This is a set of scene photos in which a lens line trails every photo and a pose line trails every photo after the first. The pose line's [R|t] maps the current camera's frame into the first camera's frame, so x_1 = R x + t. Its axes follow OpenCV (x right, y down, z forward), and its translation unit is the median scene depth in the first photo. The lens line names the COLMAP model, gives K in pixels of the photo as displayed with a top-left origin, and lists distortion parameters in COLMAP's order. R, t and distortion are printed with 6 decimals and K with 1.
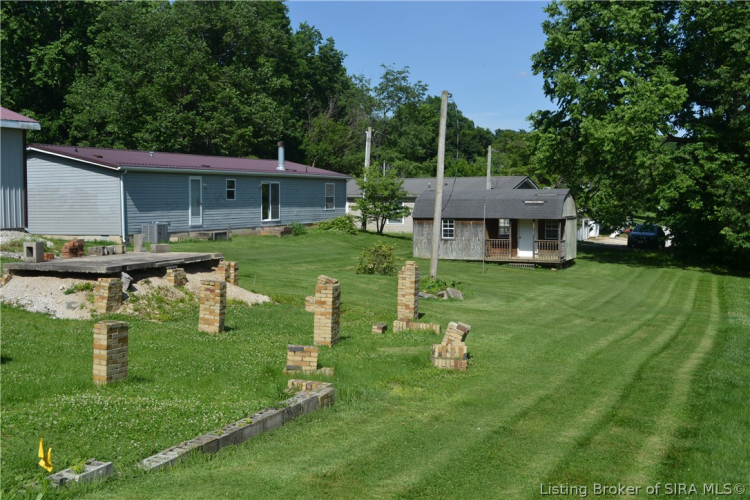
lens RADIAL K [[883.4, 0, 371.0], [0, 883.4, 247.5], [0, 0, 1]] dist [-0.034590, -0.010747]
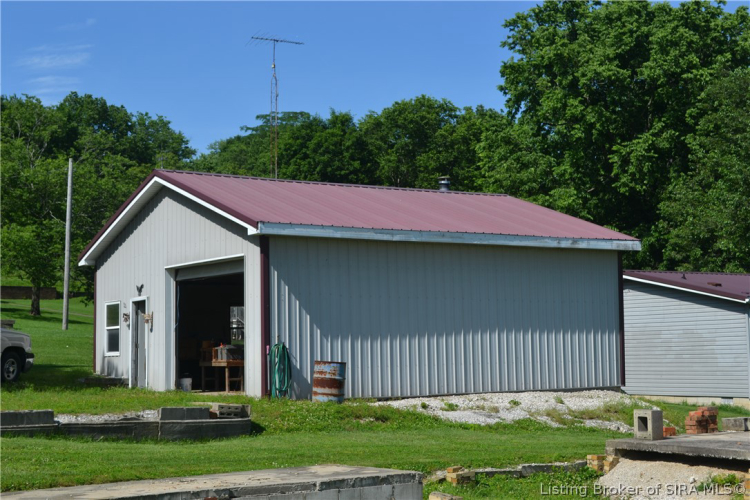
lens RADIAL K [[1209.9, 0, 372.3], [0, 1209.9, 251.5], [0, 0, 1]] dist [0.007982, 0.066091]
pose [[0.849253, -0.049248, -0.525684, -0.025664], [-0.019153, 0.992111, -0.123888, -0.003442], [0.527638, 0.115281, 0.841611, 0.027563]]
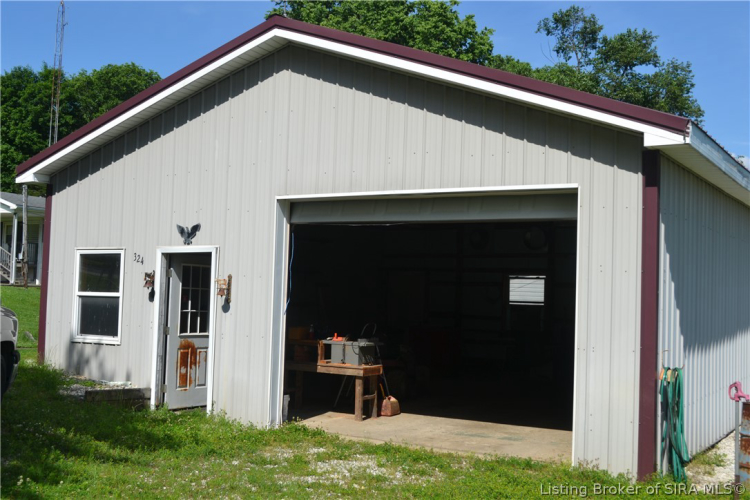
lens RADIAL K [[894.5, 0, 375.0], [0, 894.5, 250.0], [0, 0, 1]] dist [-0.024810, -0.023535]
pose [[0.990789, 0.027729, -0.132547, -0.367029], [-0.041094, 0.994220, -0.099184, -0.030544], [0.129031, 0.103717, 0.986202, 0.242783]]
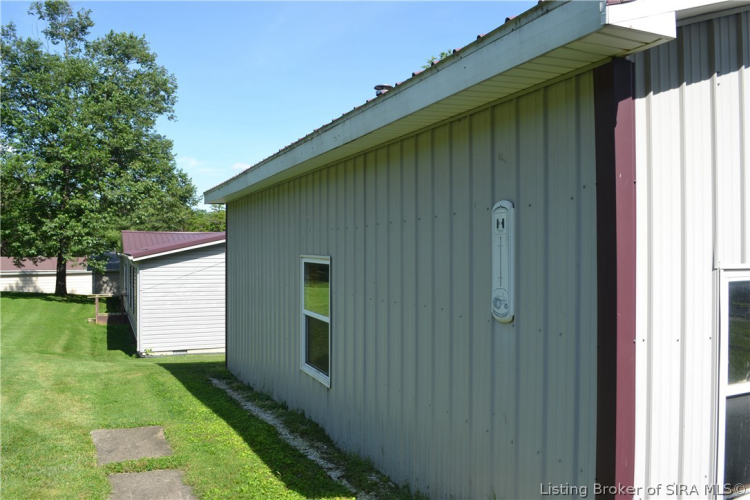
lens RADIAL K [[601.0, 0, 370.1], [0, 601.0, 251.2], [0, 0, 1]] dist [-0.080884, 0.009584]
pose [[0.662563, 0.009419, 0.748947, -0.575360], [0.033515, 0.998547, -0.042207, -0.055638], [-0.748256, 0.053066, 0.661284, 0.496085]]
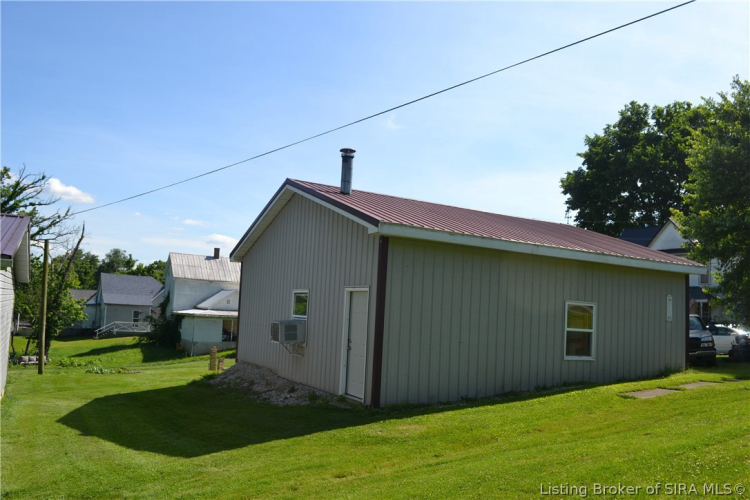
lens RADIAL K [[601.0, 0, 370.1], [0, 601.0, 251.2], [0, 0, 1]] dist [-0.080884, 0.009584]
pose [[-0.793827, 0.029056, 0.607450, -0.576986], [-0.007496, 0.998315, -0.057549, -0.069093], [-0.608098, -0.050238, -0.792271, 0.912561]]
